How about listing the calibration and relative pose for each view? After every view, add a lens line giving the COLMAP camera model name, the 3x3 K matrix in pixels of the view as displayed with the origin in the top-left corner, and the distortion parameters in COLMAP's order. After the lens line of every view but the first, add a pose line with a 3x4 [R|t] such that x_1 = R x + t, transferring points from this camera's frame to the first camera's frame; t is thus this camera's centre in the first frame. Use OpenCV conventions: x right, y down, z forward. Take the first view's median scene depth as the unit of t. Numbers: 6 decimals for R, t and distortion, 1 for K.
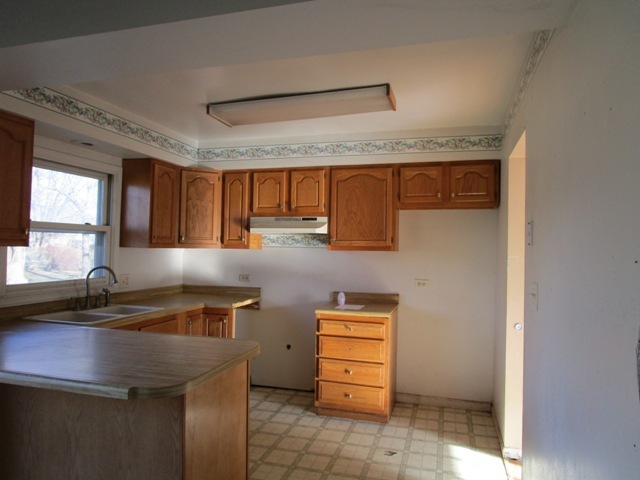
lens RADIAL K [[455.7, 0, 317.4], [0, 455.7, 240.7], [0, 0, 1]] dist [-0.021066, 0.001879]
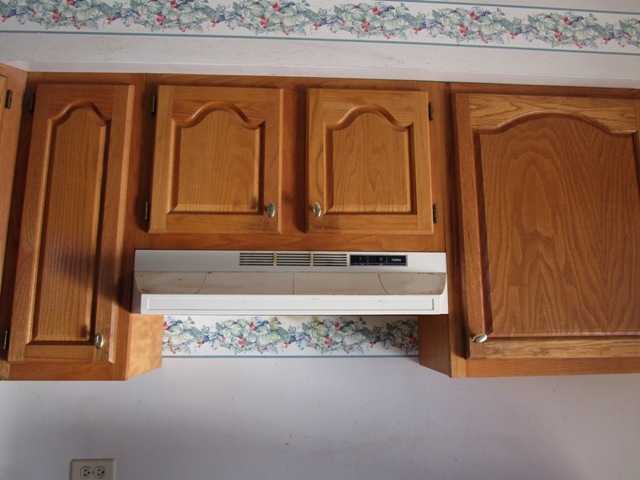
lens RADIAL K [[455.7, 0, 317.4], [0, 455.7, 240.7], [0, 0, 1]] dist [-0.021066, 0.001879]
pose [[0.940149, 0.036761, 0.338775, -0.141931], [0.009893, 0.990801, -0.134967, -0.022635], [-0.340620, 0.130241, 0.931136, 0.748689]]
